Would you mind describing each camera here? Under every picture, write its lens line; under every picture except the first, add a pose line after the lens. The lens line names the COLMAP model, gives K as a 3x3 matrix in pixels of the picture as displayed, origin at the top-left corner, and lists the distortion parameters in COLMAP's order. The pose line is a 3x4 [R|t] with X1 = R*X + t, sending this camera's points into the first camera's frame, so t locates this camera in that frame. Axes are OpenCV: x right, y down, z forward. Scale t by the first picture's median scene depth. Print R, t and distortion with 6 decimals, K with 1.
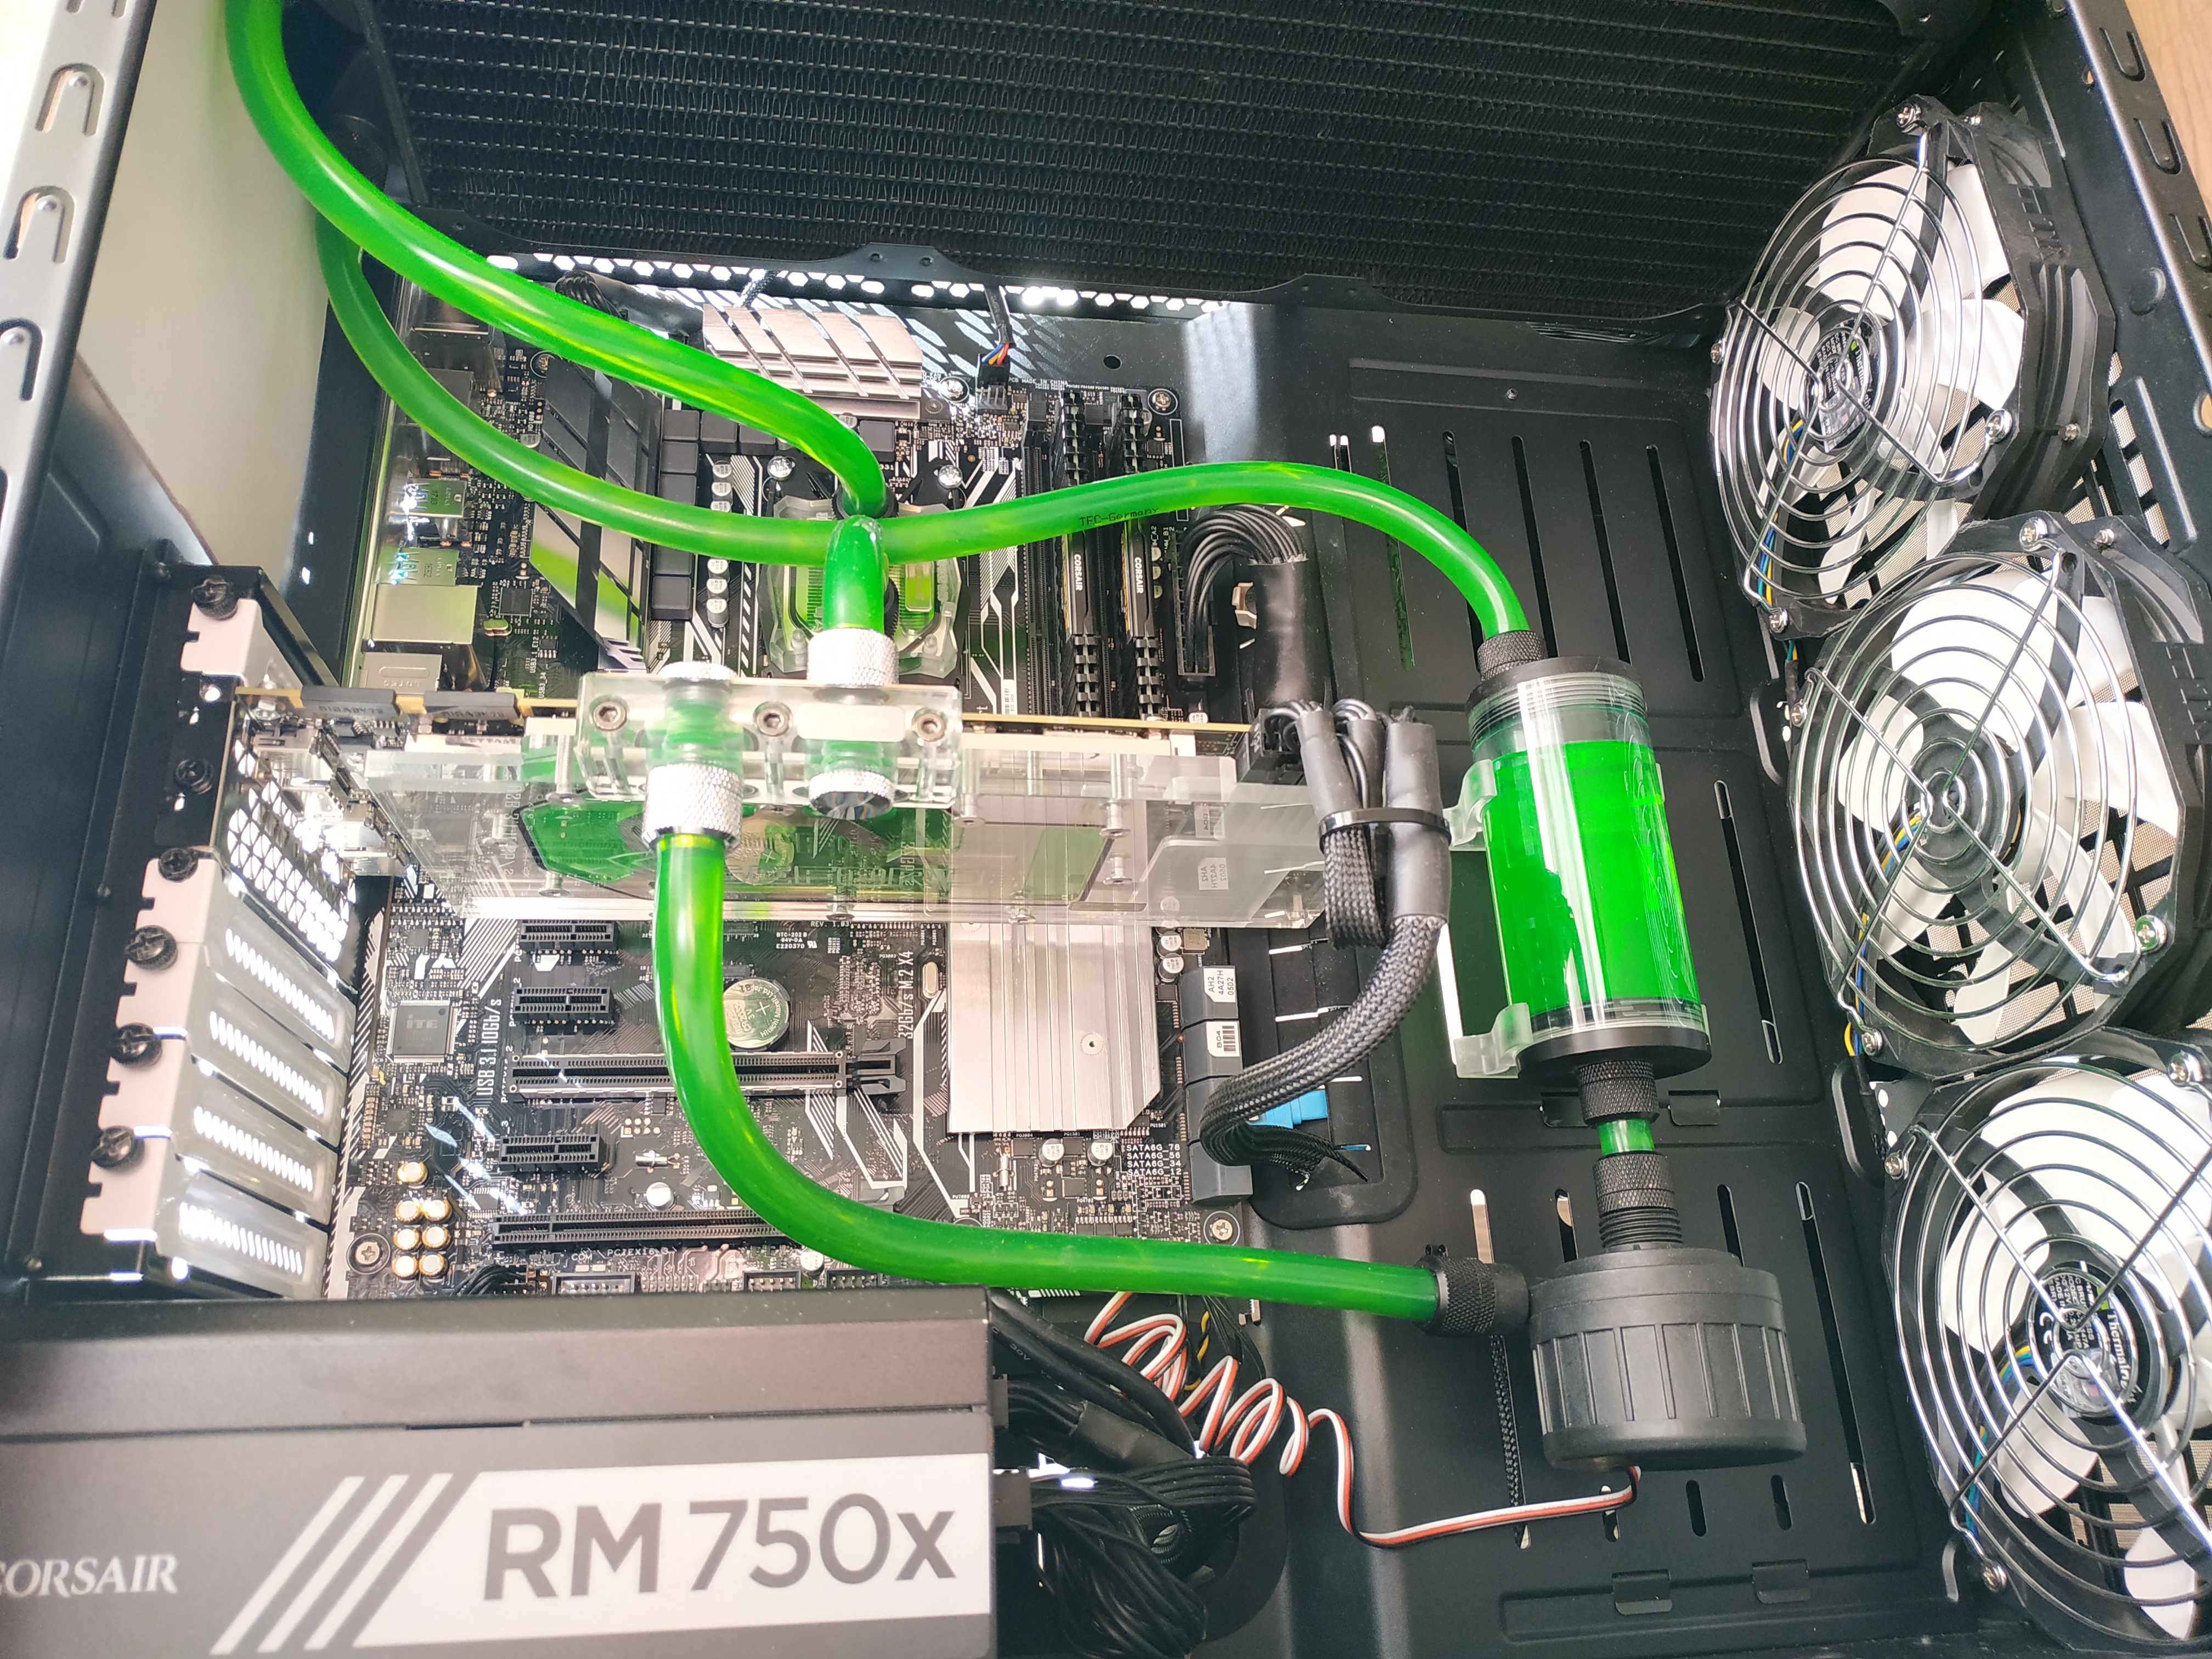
lens RADIAL K [[1597.5, 0, 1106.1], [0, 1597.5, 834.9], [0, 0, 1]] dist [-0.026640, -0.004071]
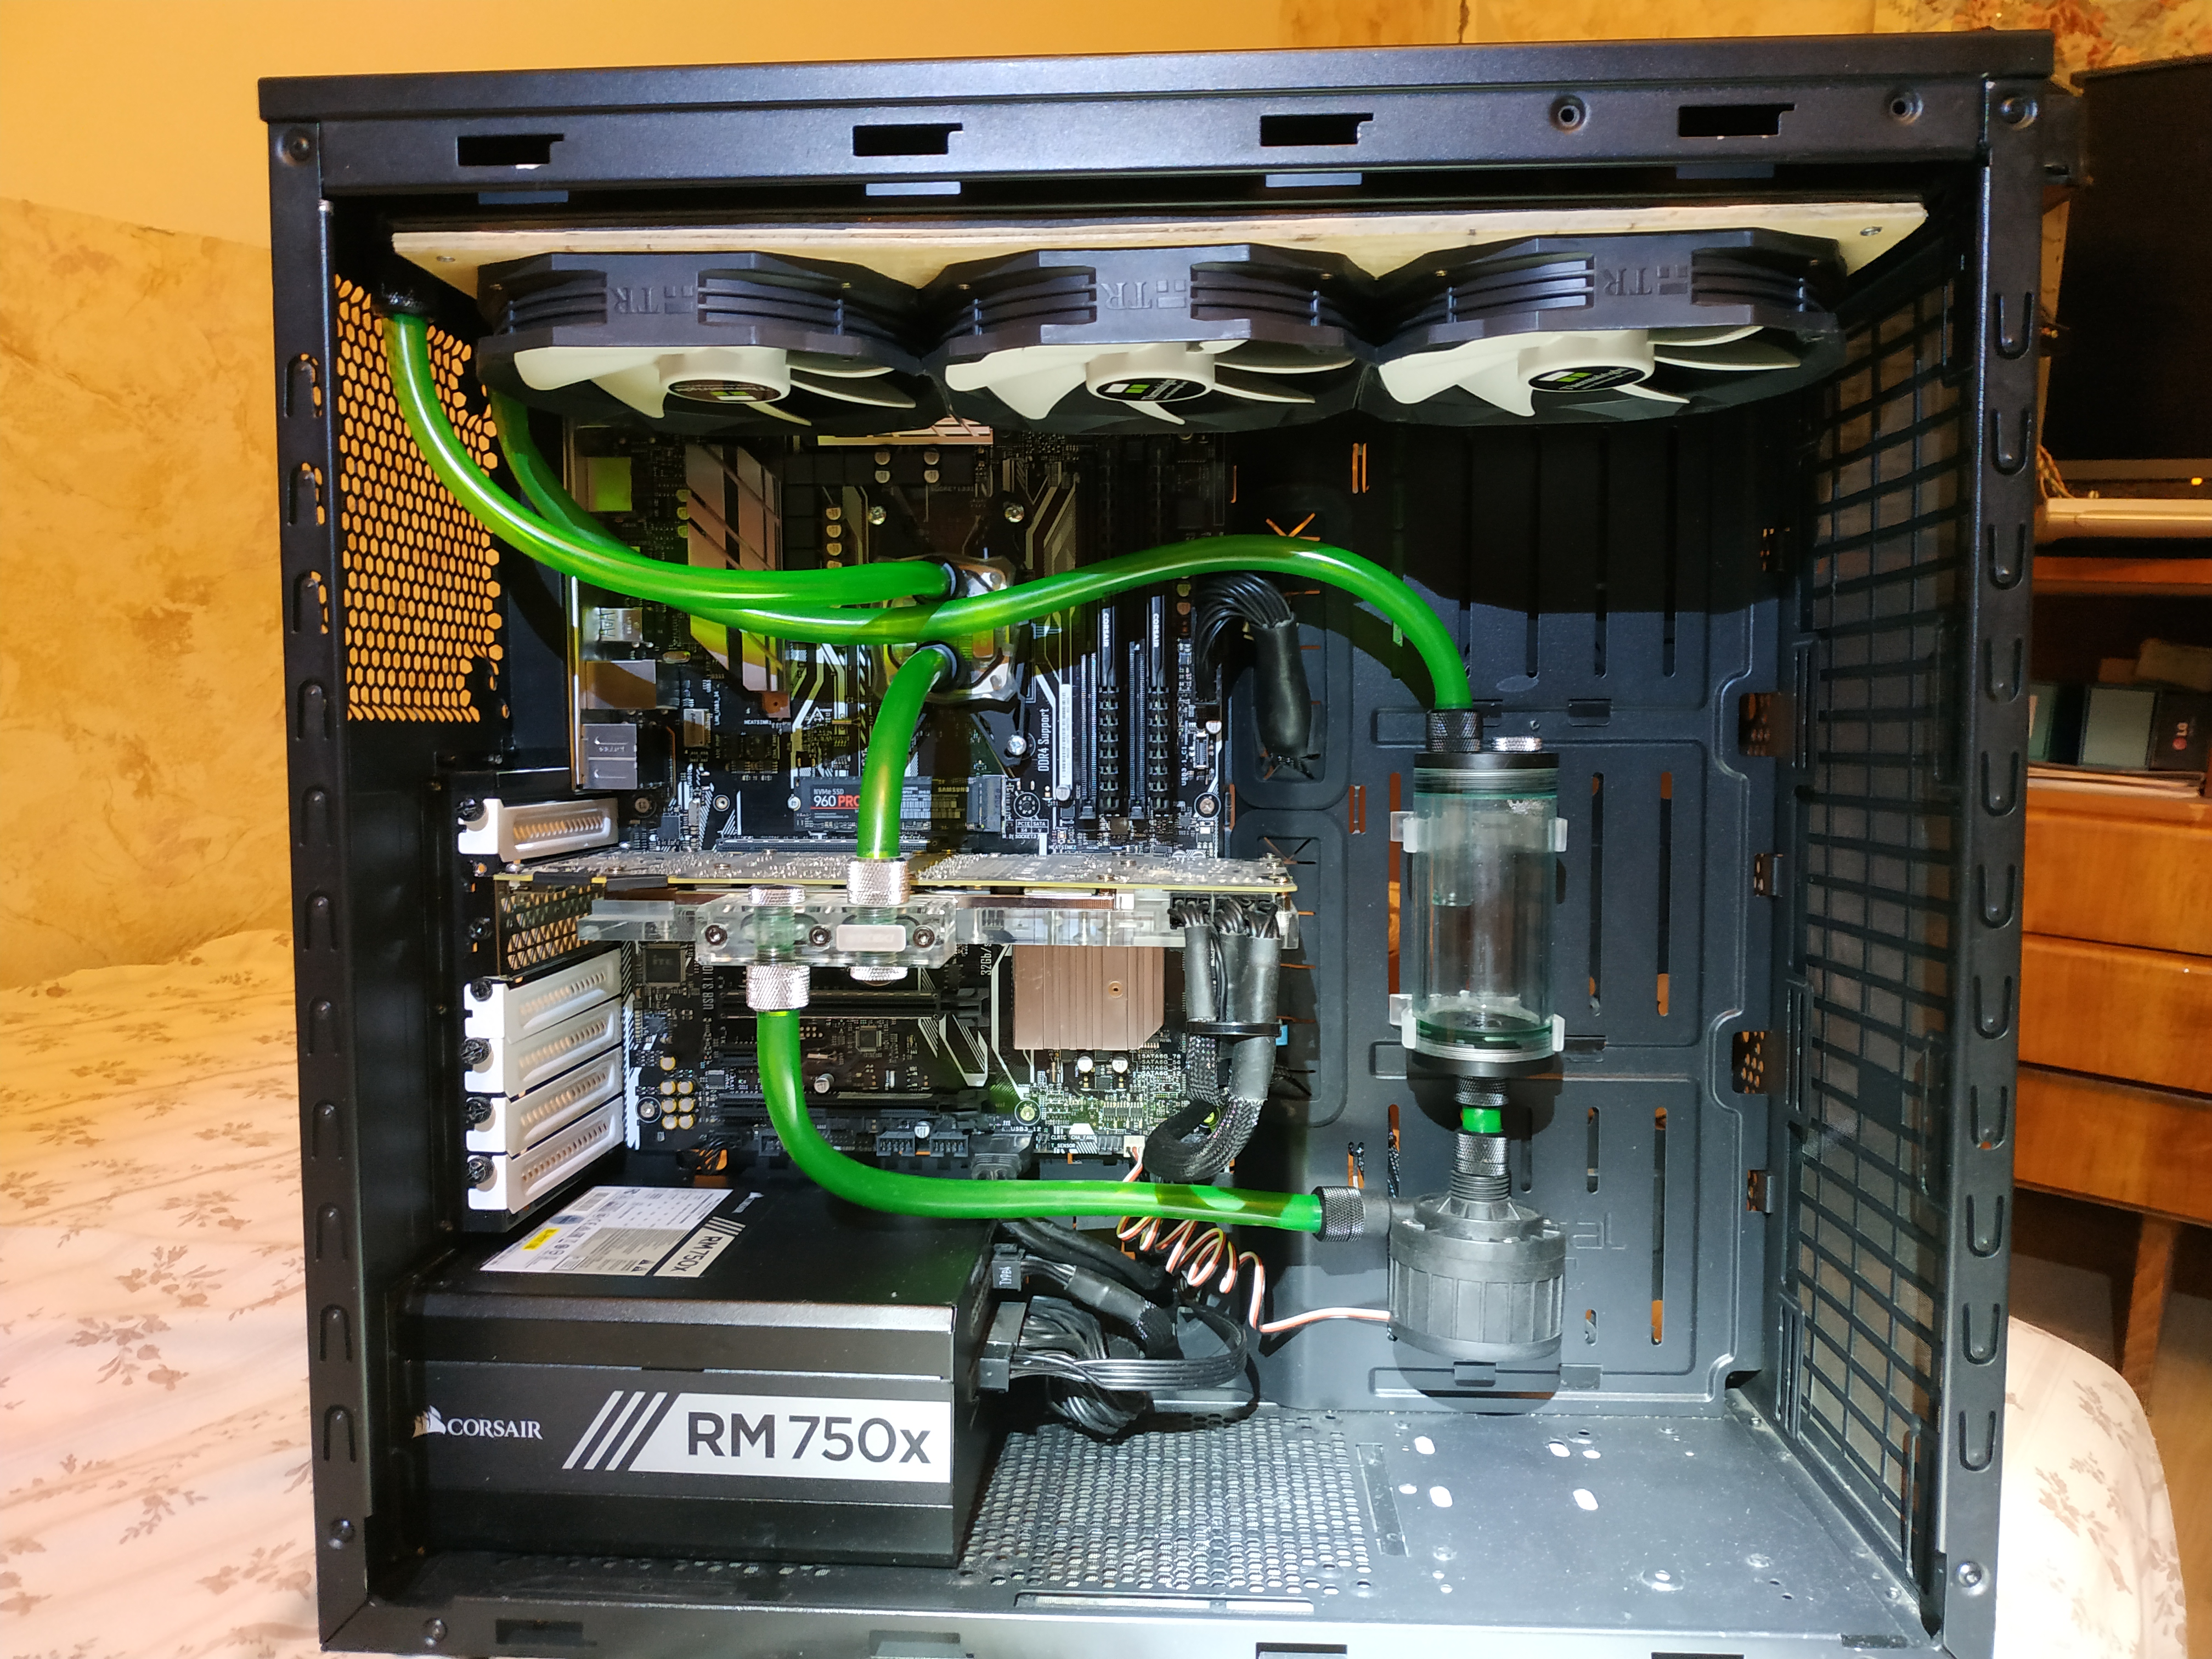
lens RADIAL K [[1597.5, 0, 1106.8], [0, 1597.5, 821.8], [0, 0, 1]] dist [-0.026640, -0.004071]
pose [[0.975335, 0.053388, -0.214176, 0.449215], [0.039538, 0.912359, 0.407477, -0.931985], [0.217160, -0.405895, 0.887745, -0.276611]]
